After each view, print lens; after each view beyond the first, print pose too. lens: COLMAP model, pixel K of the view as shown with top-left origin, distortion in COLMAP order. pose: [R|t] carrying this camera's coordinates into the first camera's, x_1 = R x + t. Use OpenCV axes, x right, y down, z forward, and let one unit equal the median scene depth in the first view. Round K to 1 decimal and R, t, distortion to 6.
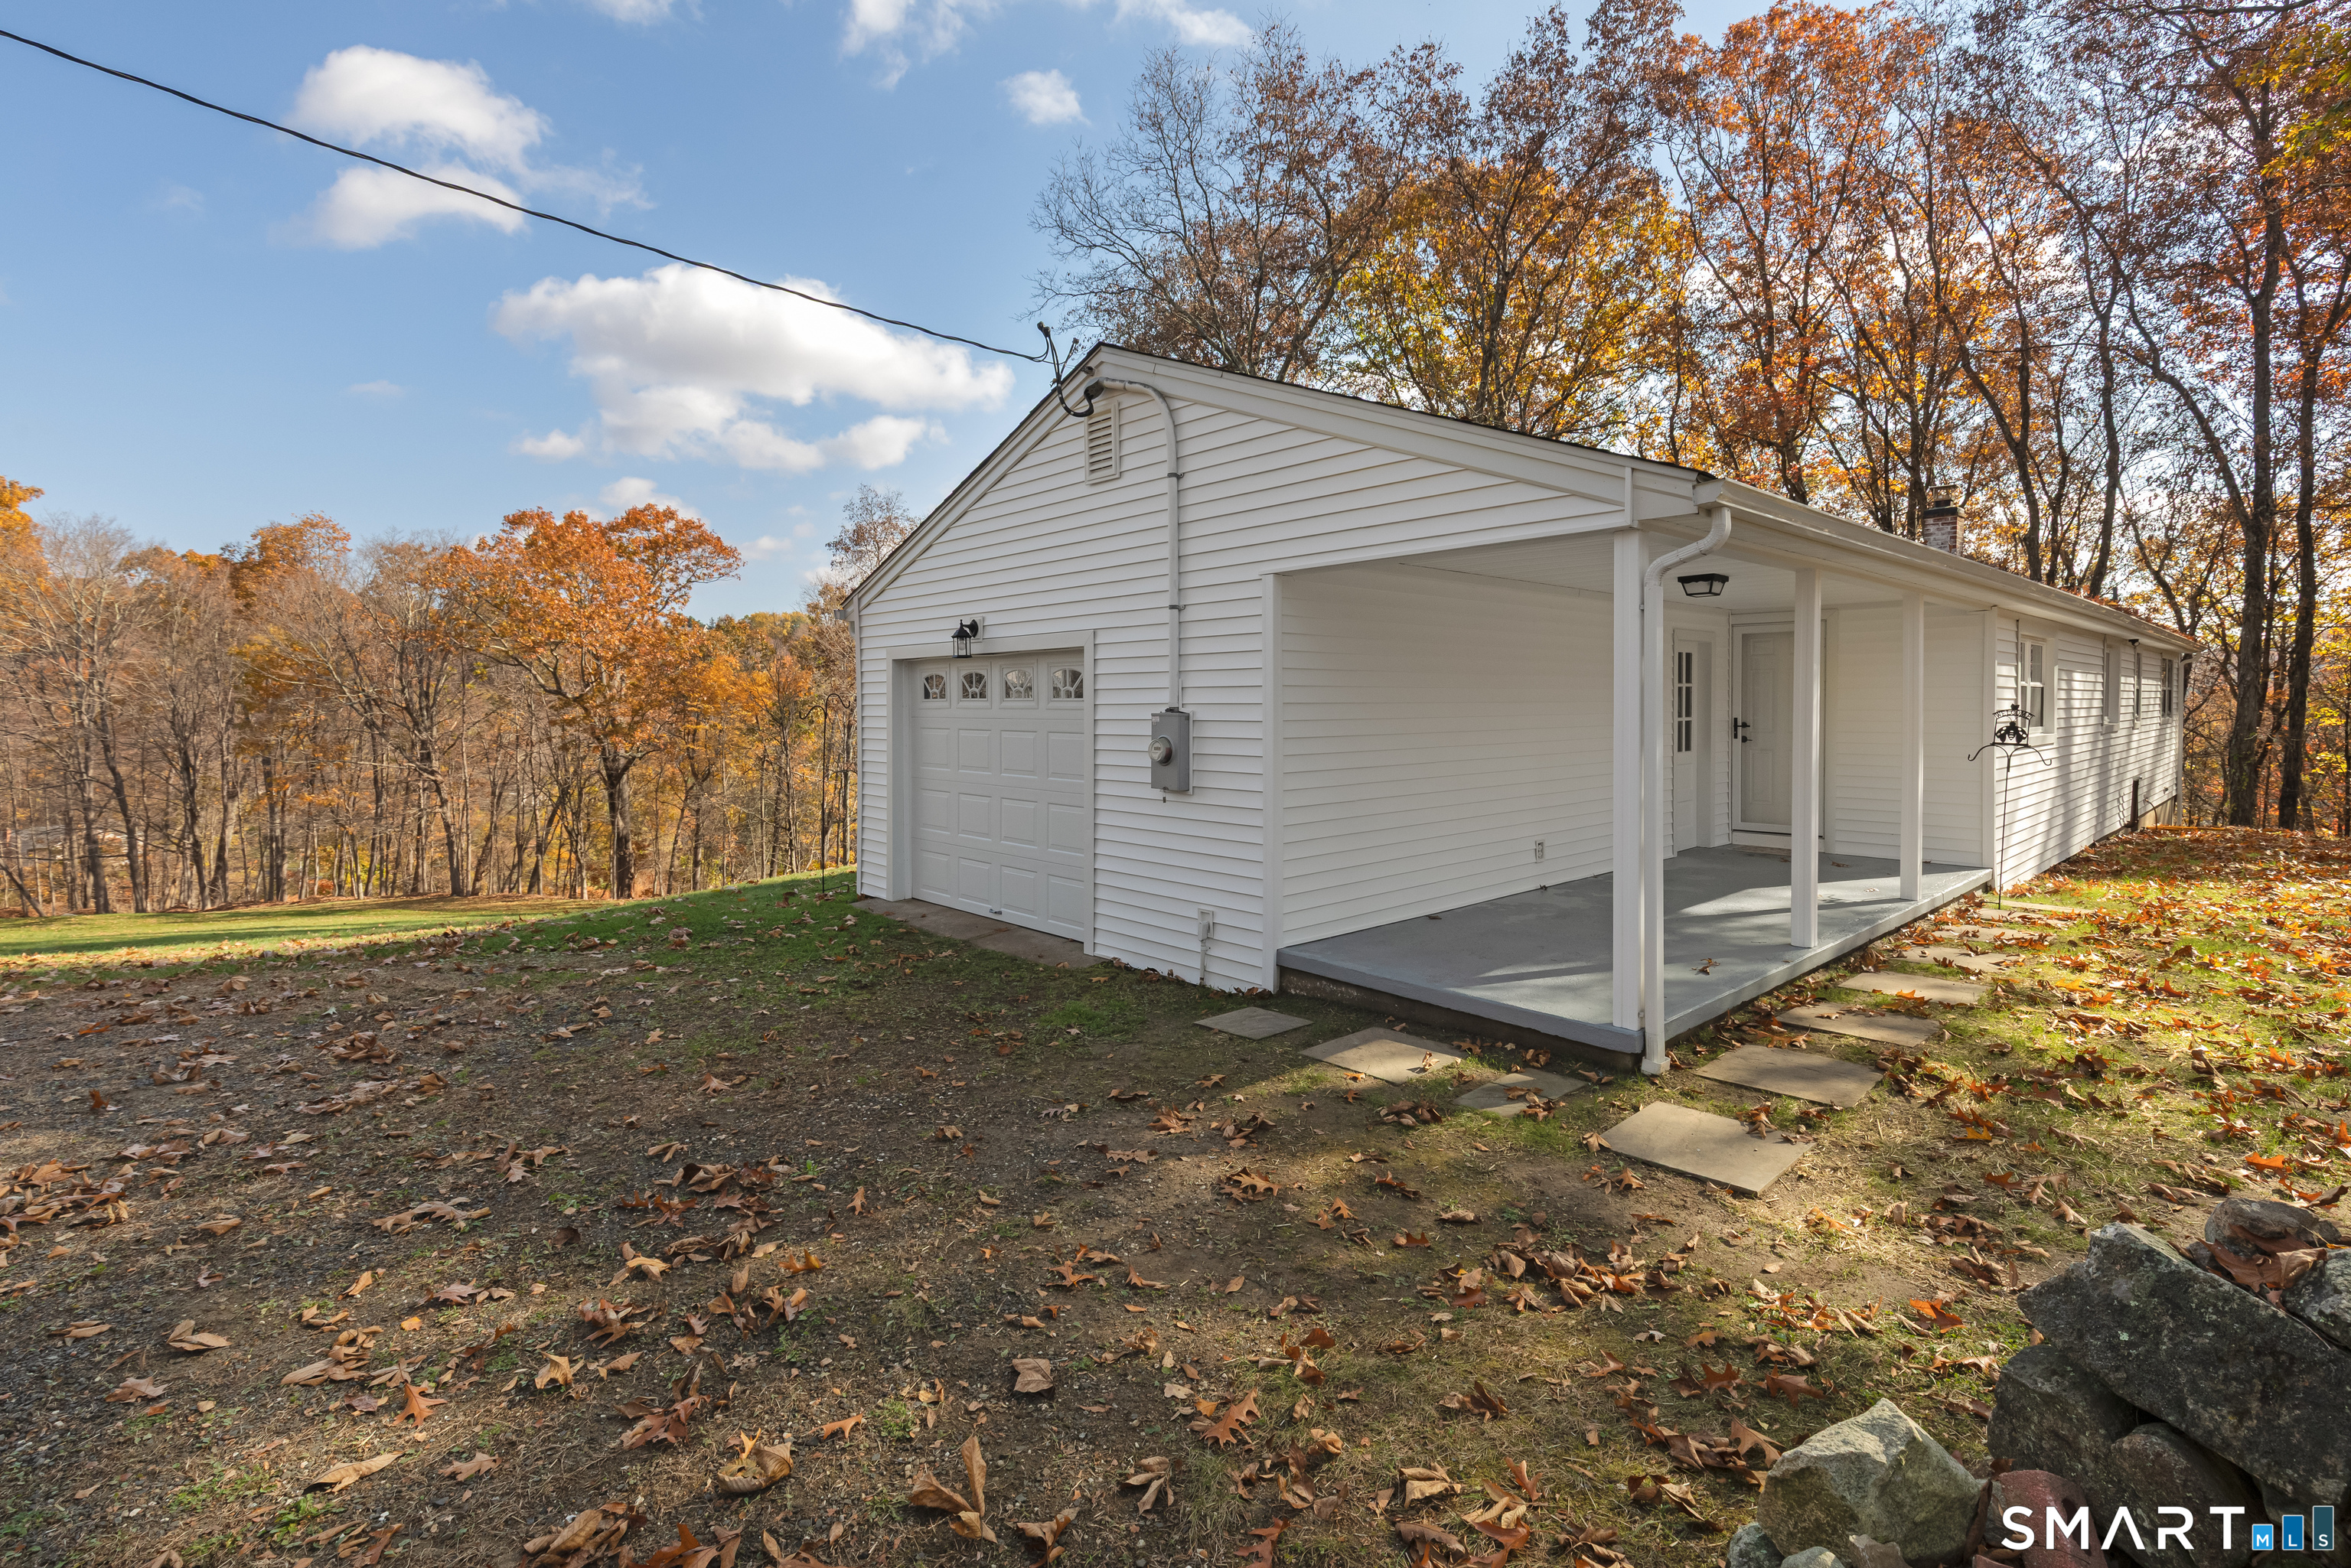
lens RADIAL K [[1088.2, 0, 1179.9], [0, 1088.2, 729.9], [0, 0, 1]] dist [-0.000503, 0.008047]
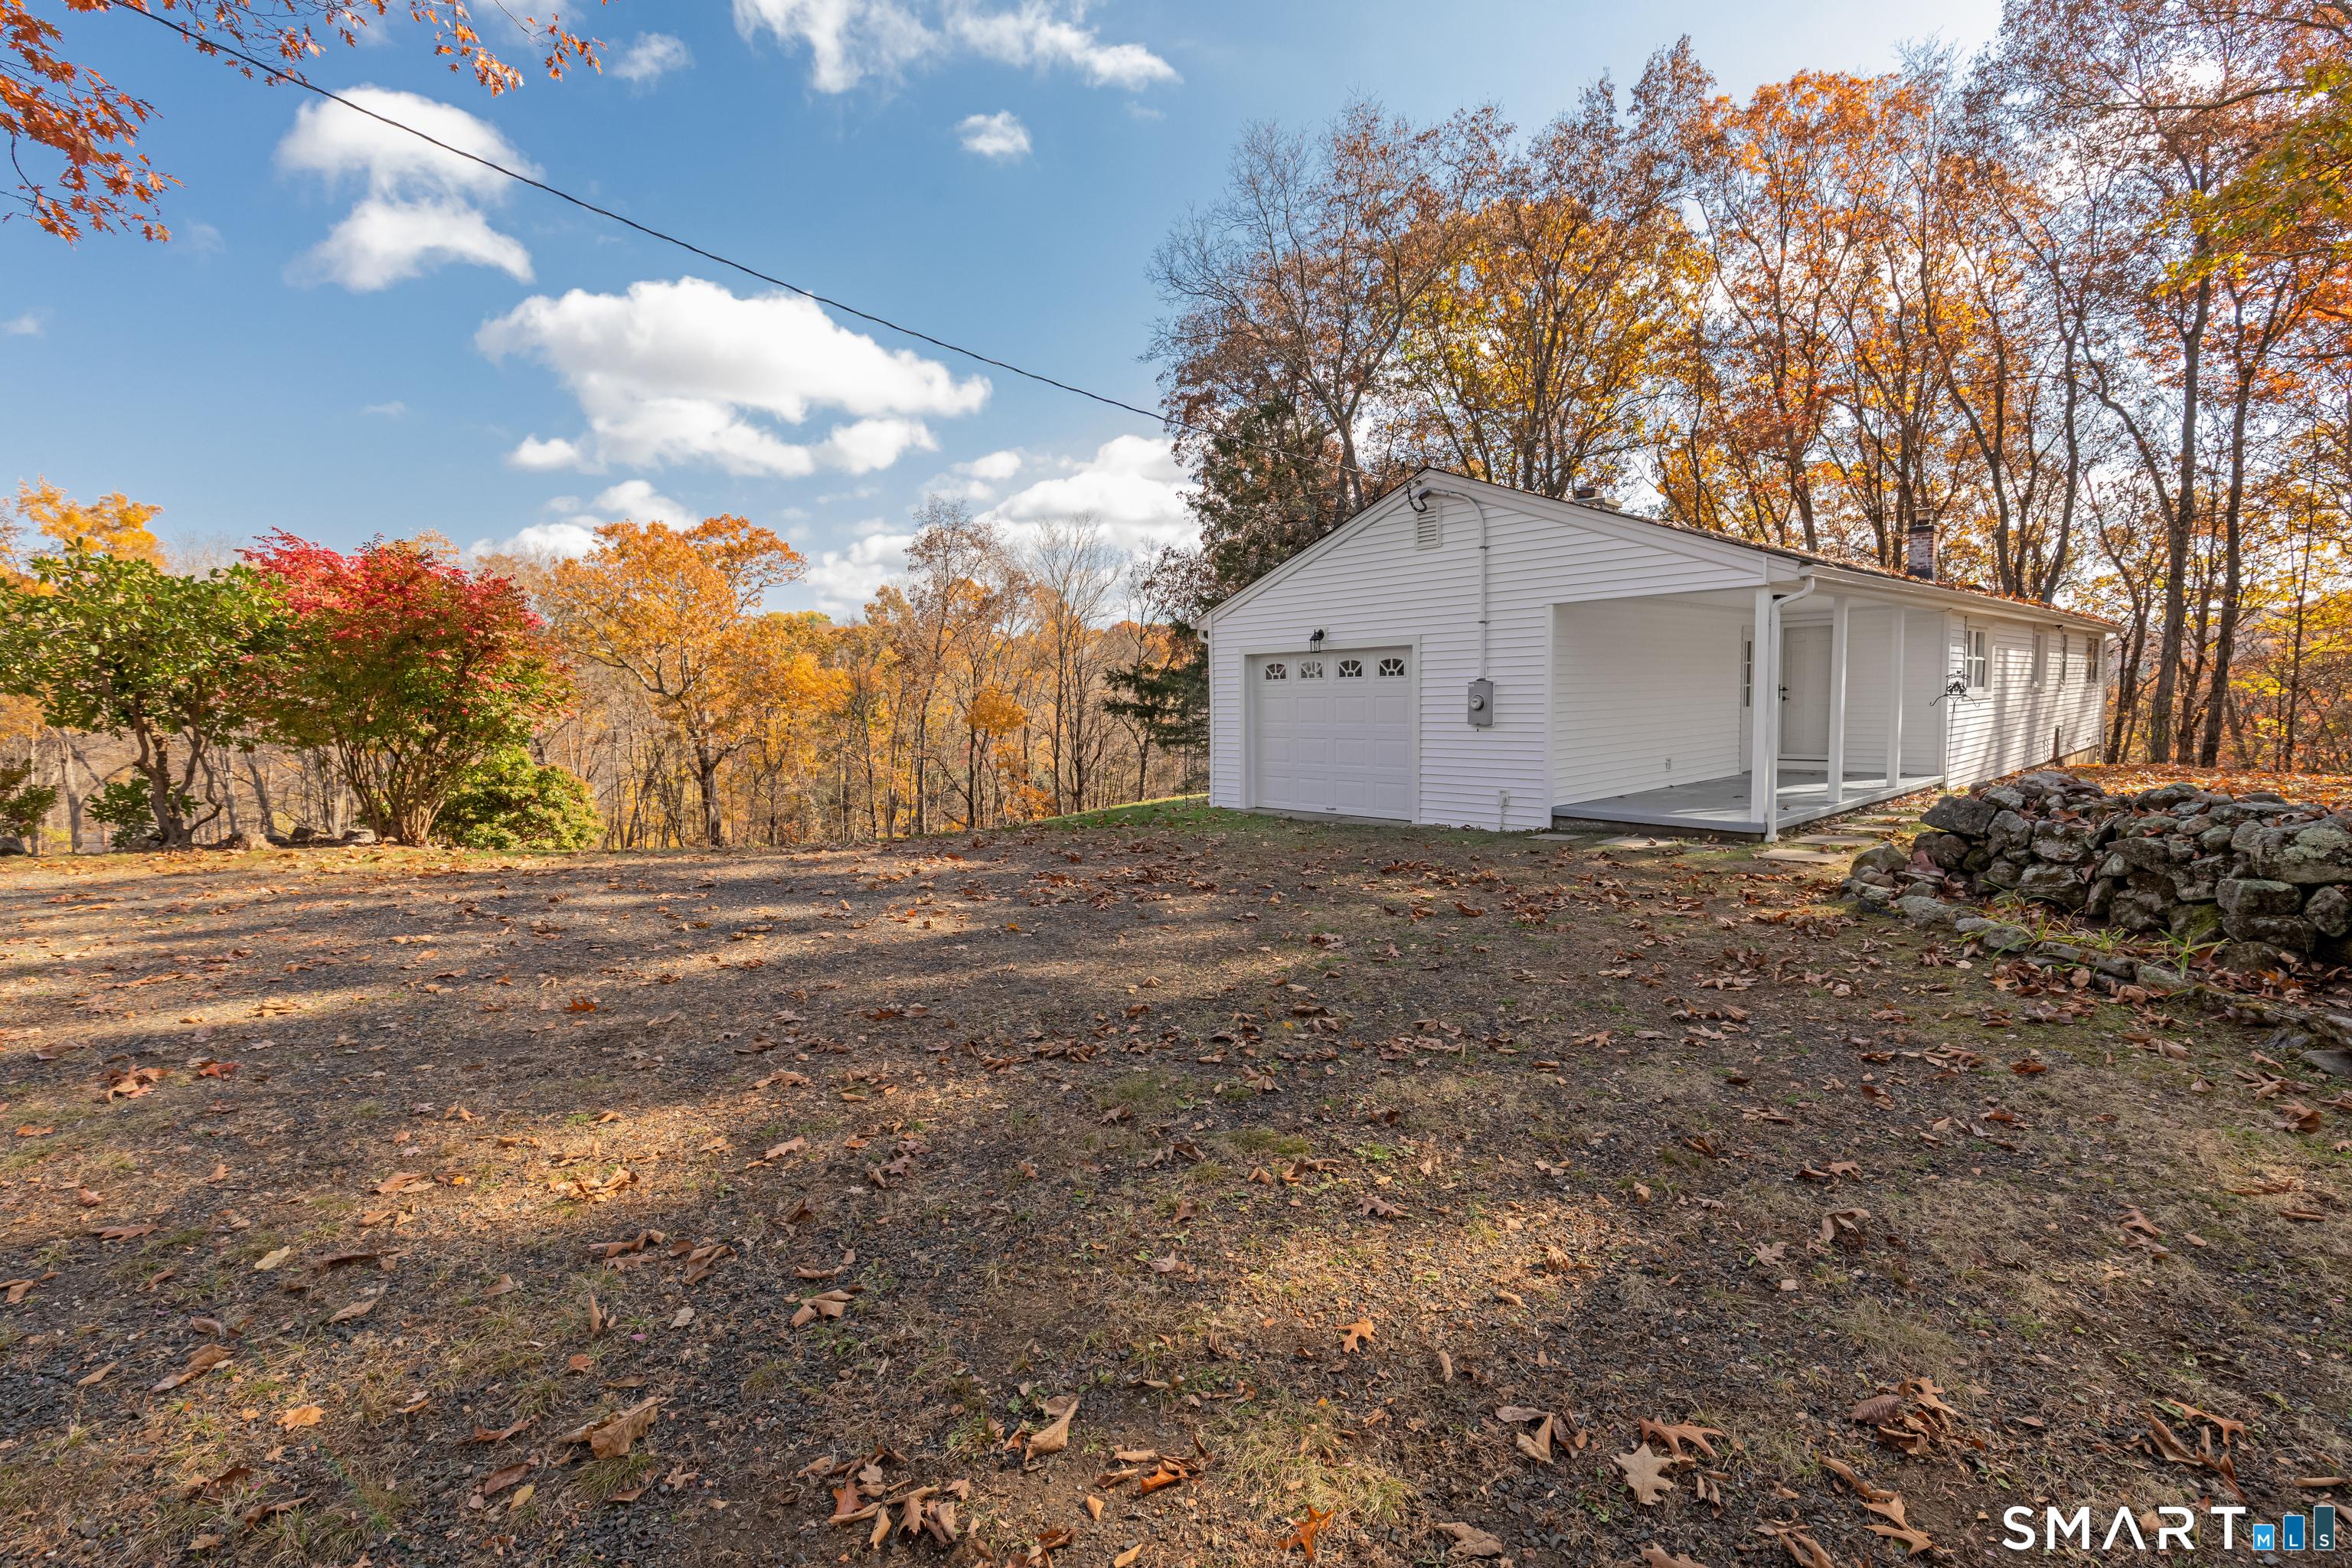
lens RADIAL K [[1059.9, 0, 1176.0], [0, 1059.9, 784.0], [0, 0, 1]] dist [0.002123, 0.000069]
pose [[0.999861, -0.015983, -0.004670, -0.107923], [0.016236, 0.998030, 0.060601, 0.008258], [0.003693, -0.060668, 0.998151, -0.161126]]
